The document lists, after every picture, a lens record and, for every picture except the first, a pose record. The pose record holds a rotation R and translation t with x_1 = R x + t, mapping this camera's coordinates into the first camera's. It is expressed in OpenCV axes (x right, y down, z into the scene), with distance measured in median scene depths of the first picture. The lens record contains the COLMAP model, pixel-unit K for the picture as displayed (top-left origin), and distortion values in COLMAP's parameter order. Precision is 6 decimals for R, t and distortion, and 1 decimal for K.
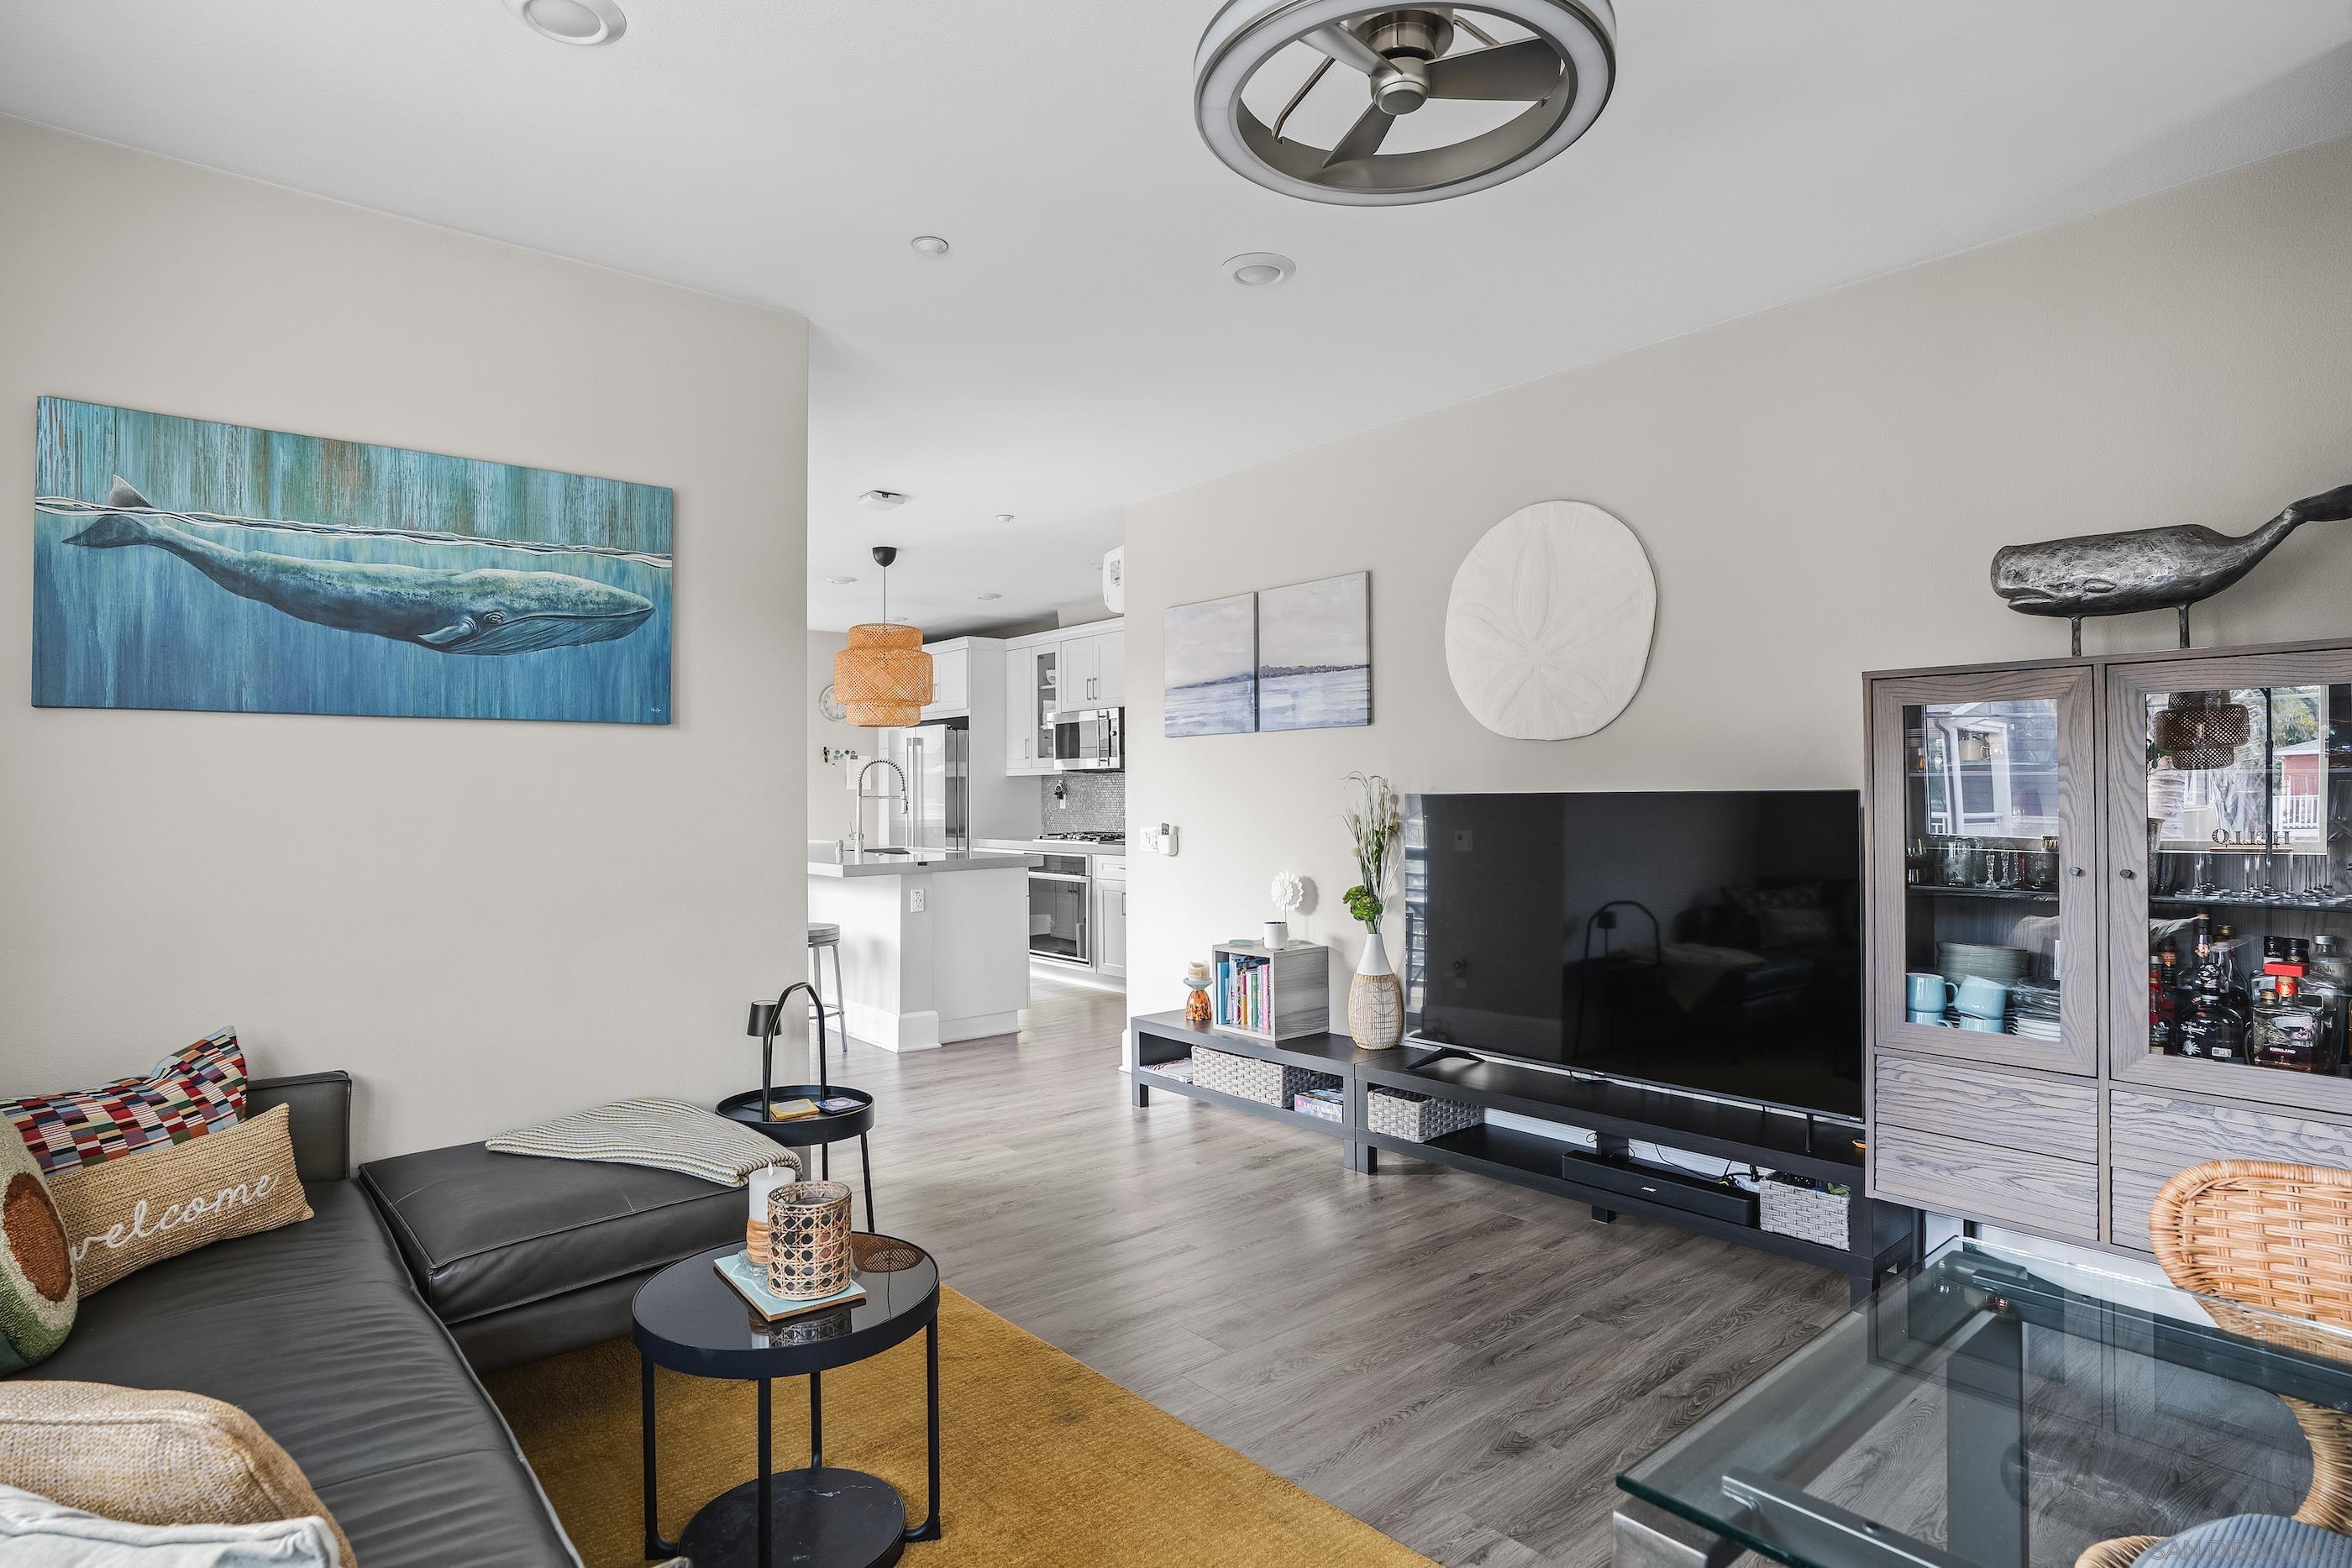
lens RADIAL K [[1251.7, 0, 1174.1], [0, 1251.7, 772.2], [0, 0, 1]] dist [0.000157, 0.002130]
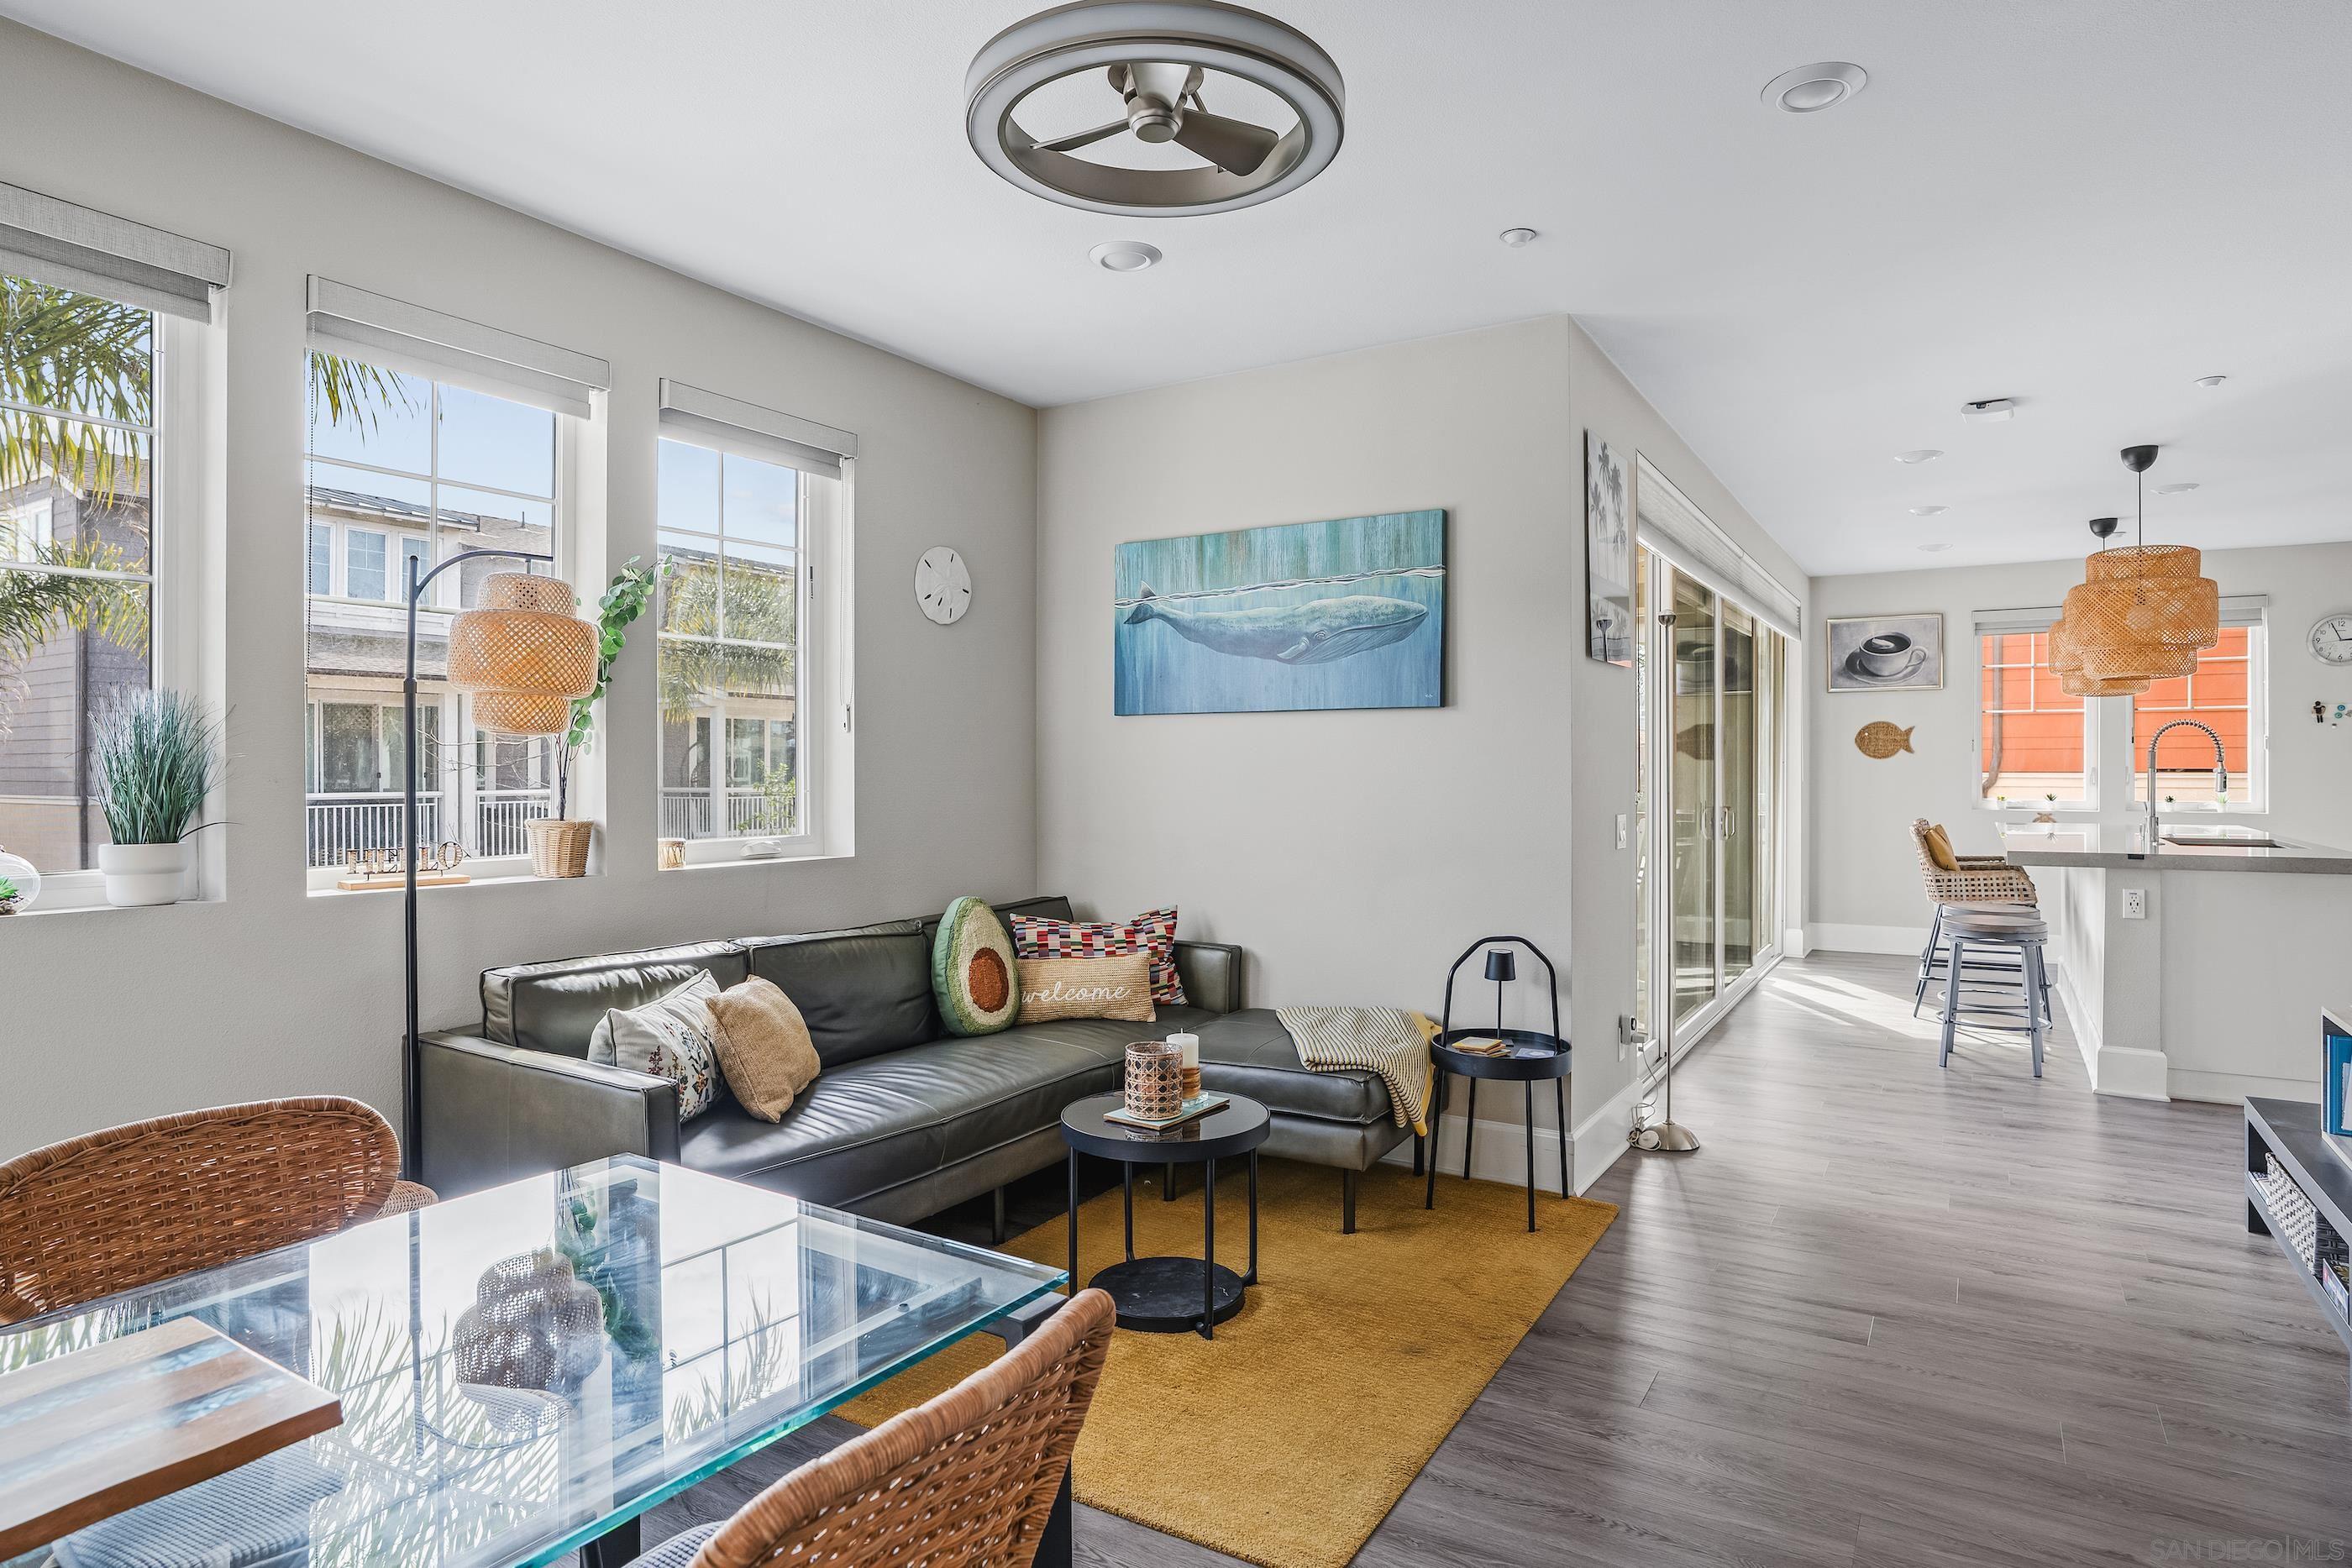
lens RADIAL K [[1295.0, 0, 1177.6], [0, 1295.0, 777.1], [0, 0, 1]] dist [-0.008198, 0.000696]
pose [[0.321264, 0.014143, -0.946884, 0.747626], [0.013948, 0.999709, 0.019664, 0.001275], [0.946887, -0.019524, 0.320973, 0.393027]]
